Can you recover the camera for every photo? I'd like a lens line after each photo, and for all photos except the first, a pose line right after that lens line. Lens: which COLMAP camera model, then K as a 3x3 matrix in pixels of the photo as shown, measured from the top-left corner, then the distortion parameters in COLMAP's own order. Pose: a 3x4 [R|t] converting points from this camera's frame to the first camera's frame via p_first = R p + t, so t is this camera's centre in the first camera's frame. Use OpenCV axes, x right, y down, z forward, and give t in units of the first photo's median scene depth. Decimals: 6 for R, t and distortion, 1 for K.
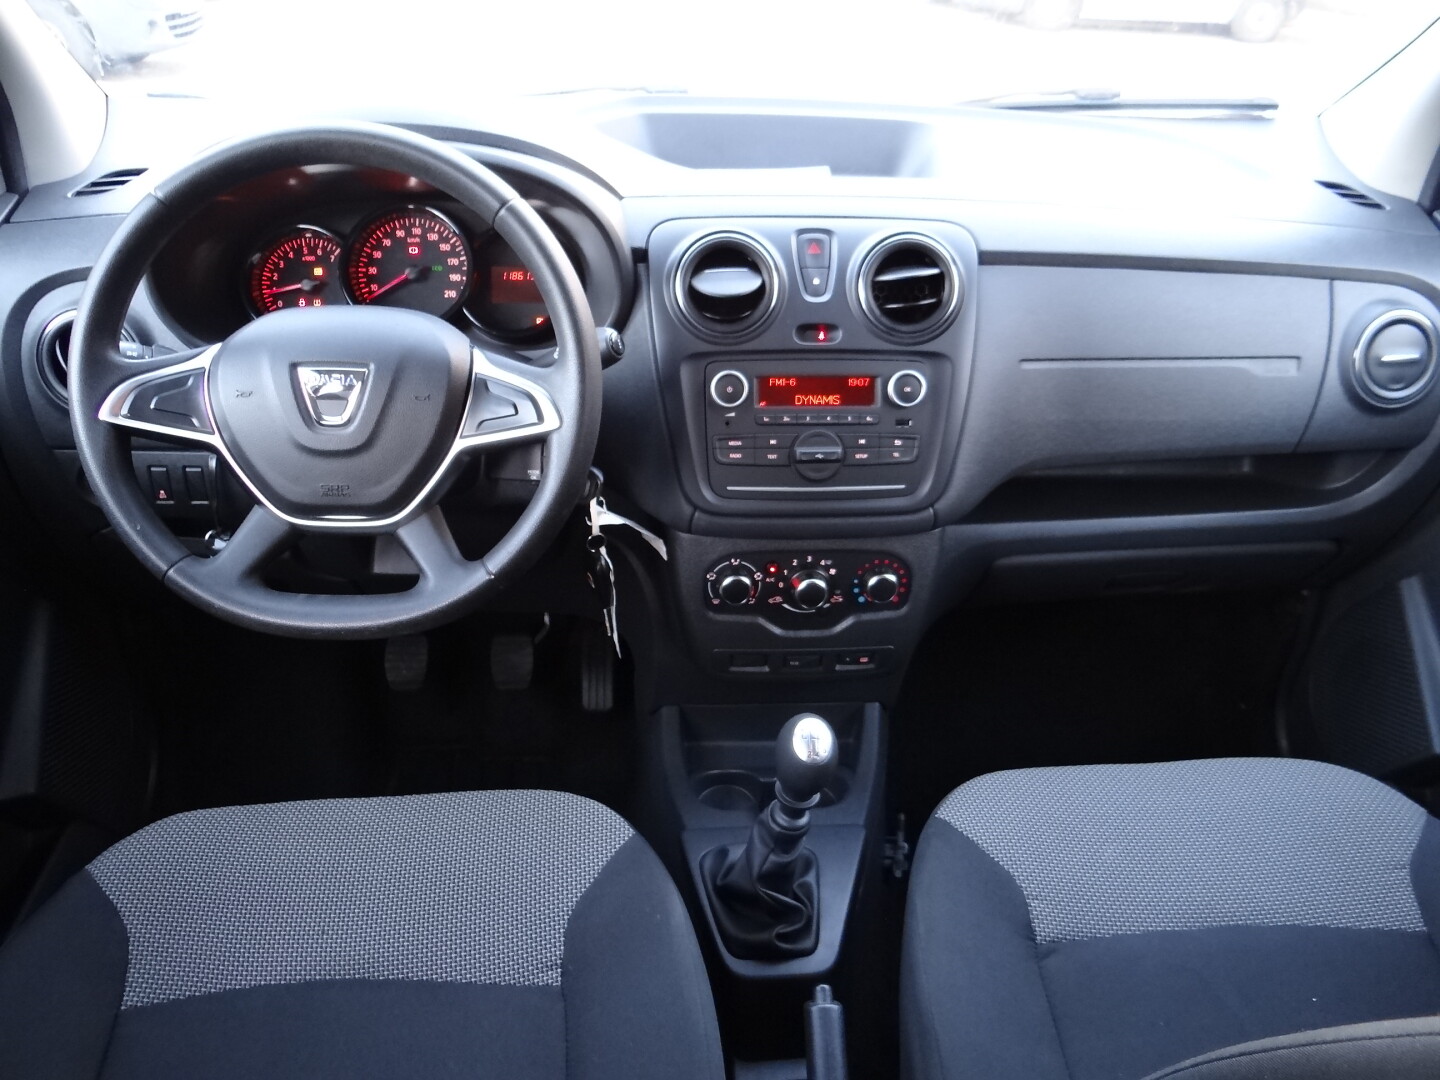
lens RADIAL K [[1132.8, 0, 715.0], [0, 1132.8, 545.2], [0, 0, 1]] dist [-0.001040, -0.001955]
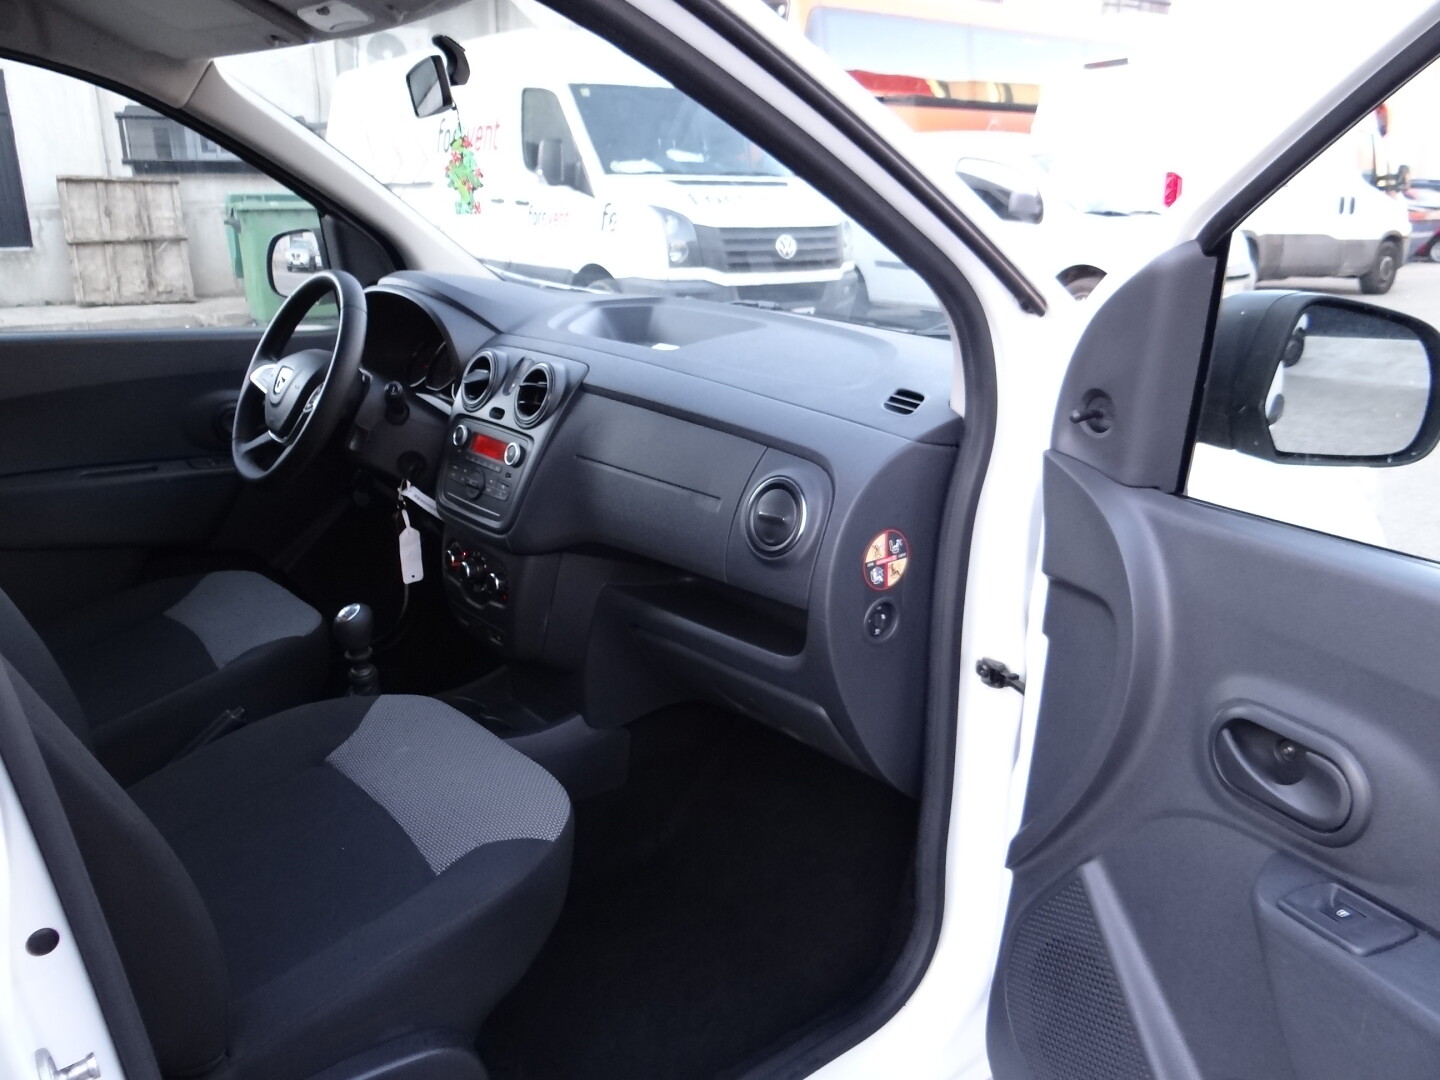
lens RADIAL K [[1132.8, 0, 715.0], [0, 1132.8, 545.2], [0, 0, 1]] dist [-0.001040, -0.001955]
pose [[0.572348, 0.219373, -0.790122, 1.497536], [-0.401049, 0.915334, -0.036375, -0.072785], [0.715246, 0.337697, 0.611869, 0.259160]]
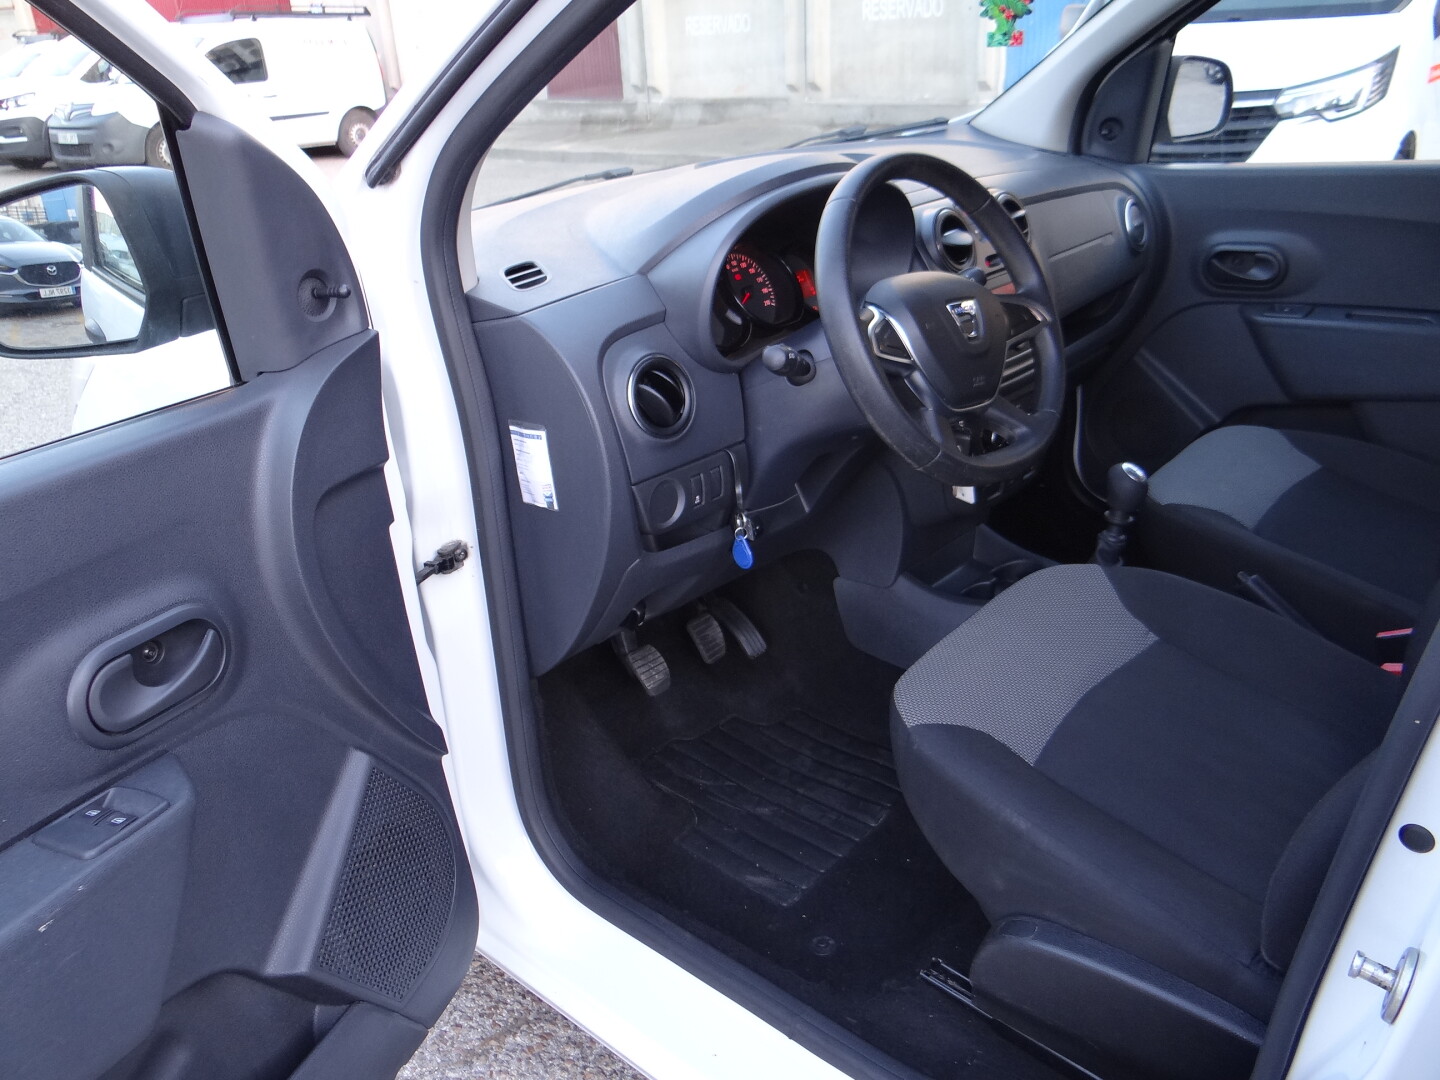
lens RADIAL K [[1124.1, 0, 720.0], [0, 1124.1, 540.0], [0, 0, 1]] dist [0.007284, -0.001191]
pose [[0.715087, -0.344603, 0.608193, -1.188692], [0.409011, 0.911829, 0.035745, -0.038192], [-0.566886, 0.223197, 0.792984, 0.046181]]
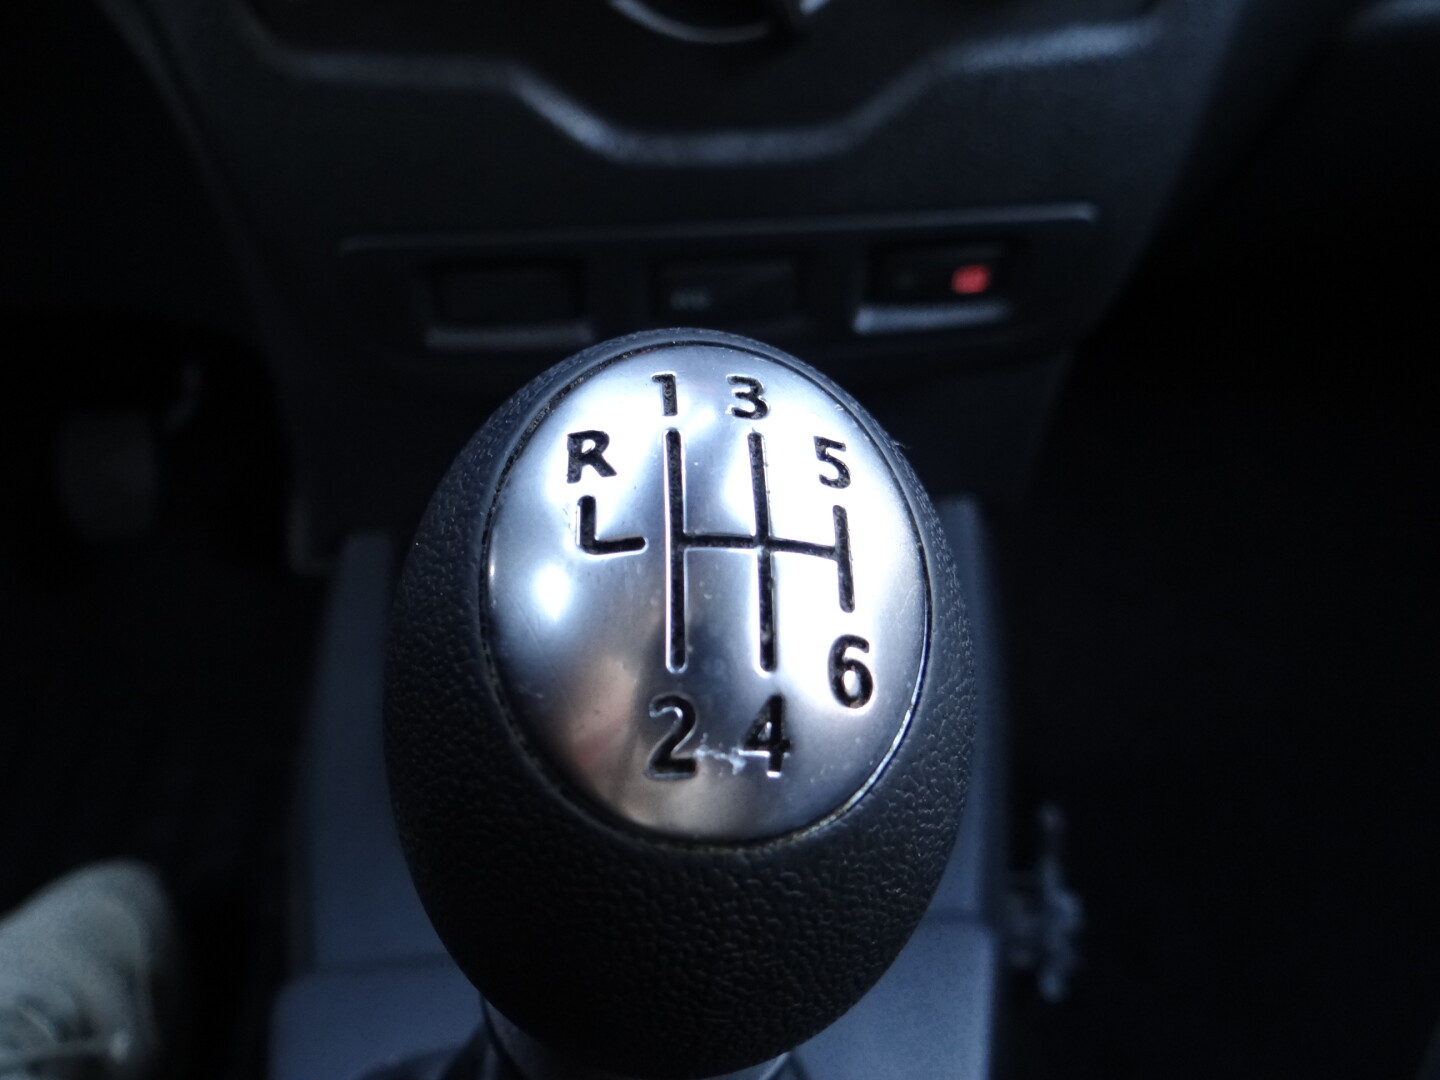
lens RADIAL K [[1132.8, 0, 715.0], [0, 1132.8, 545.2], [0, 0, 1]] dist [-0.001040, -0.001955]
pose [[0.998477, -0.054911, 0.005353, 0.073474], [0.054298, 0.995232, 0.081019, 0.140716], [-0.009776, -0.080605, 0.996698, 0.773827]]
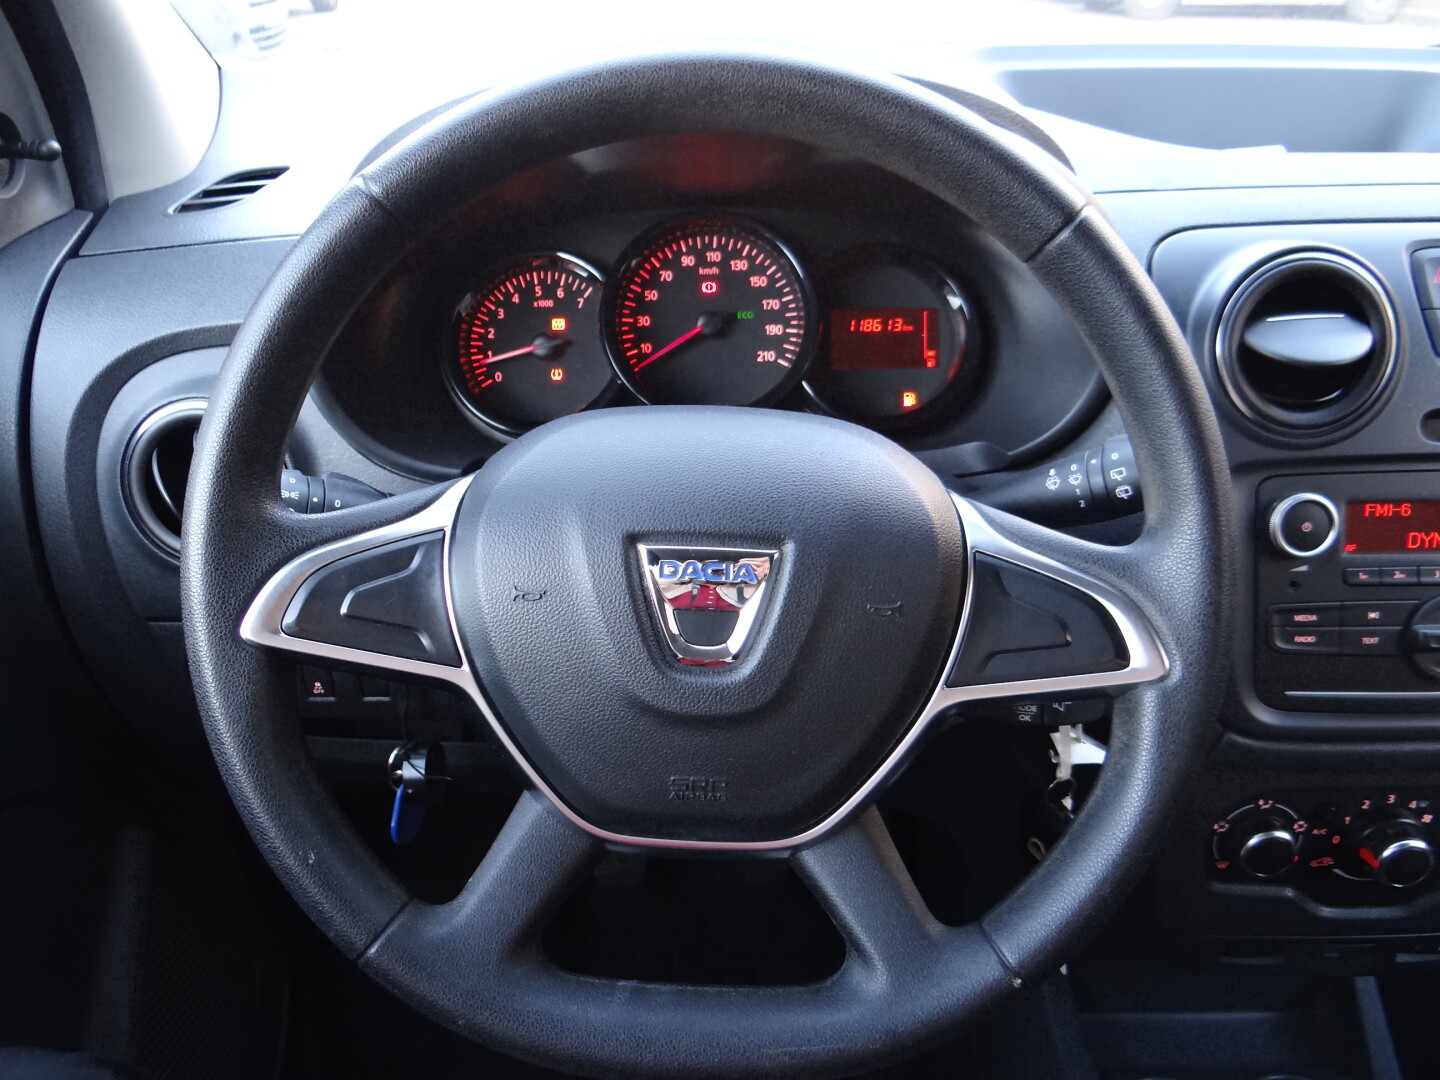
lens RADIAL K [[1132.8, 0, 715.0], [0, 1132.8, 545.2], [0, 0, 1]] dist [-0.001040, -0.001955]
pose [[0.998398, -0.004923, -0.056373, -0.230337], [0.004499, 0.999961, -0.007639, -0.115048], [0.056408, 0.007373, 0.998381, 0.383474]]
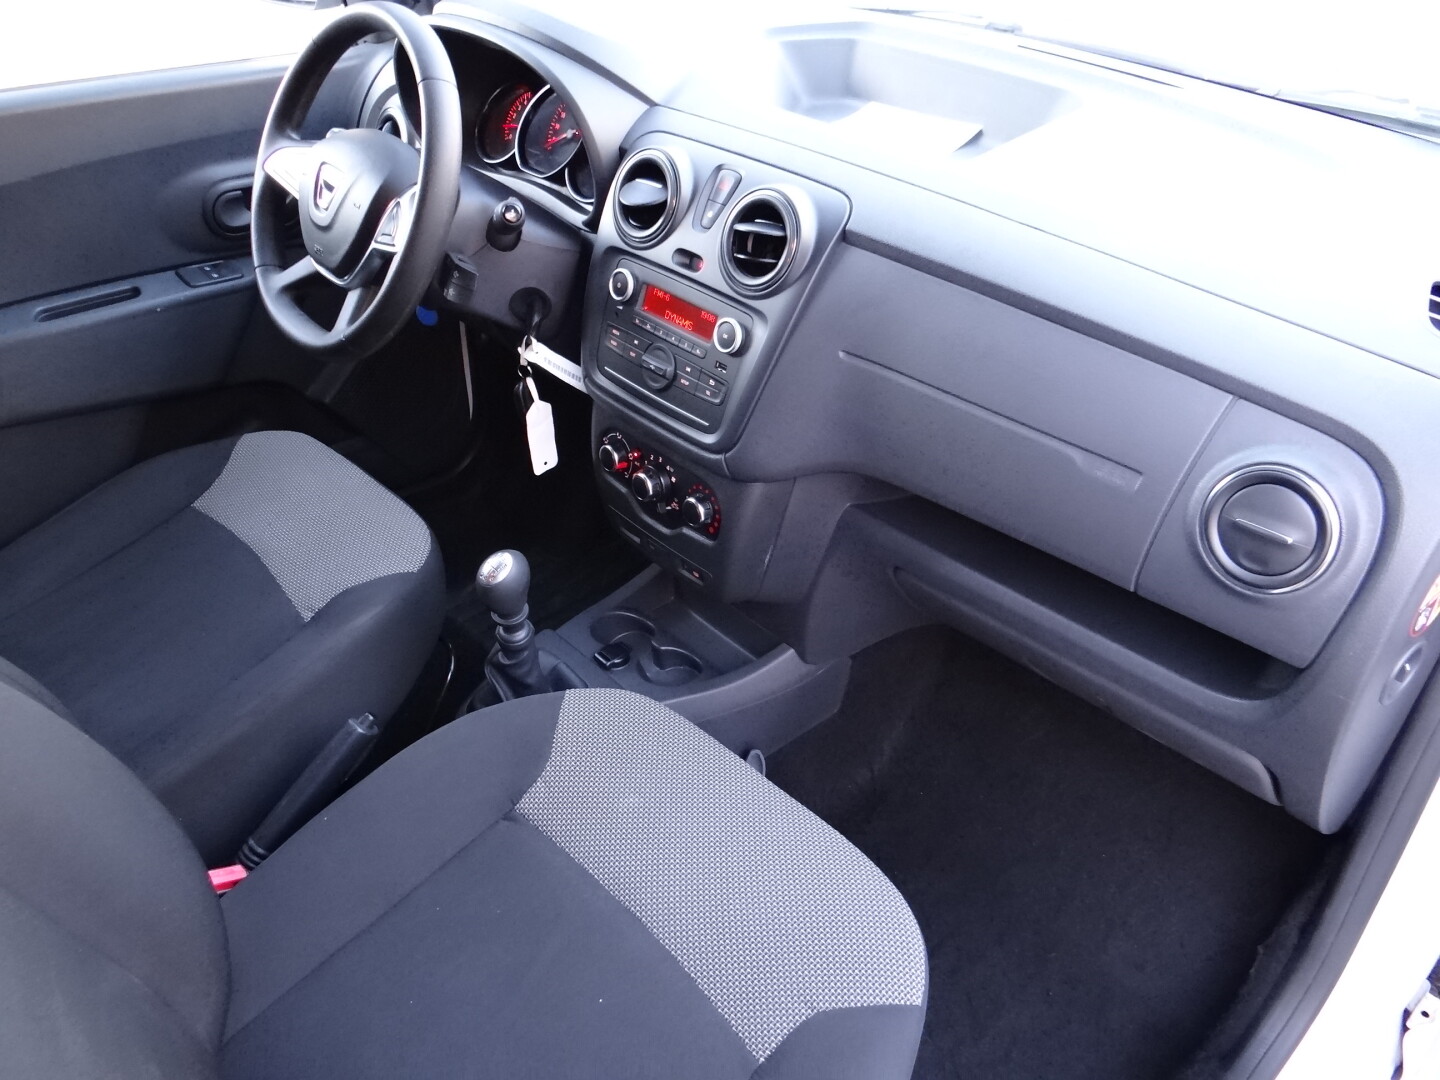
lens RADIAL K [[1124.1, 0, 720.0], [0, 1124.1, 540.0], [0, 0, 1]] dist [0.007284, -0.001191]
pose [[0.620798, 0.436702, -0.651077, 0.861678], [-0.377265, 0.894414, 0.240197, -0.201501], [0.687227, 0.096514, 0.720003, 0.247225]]
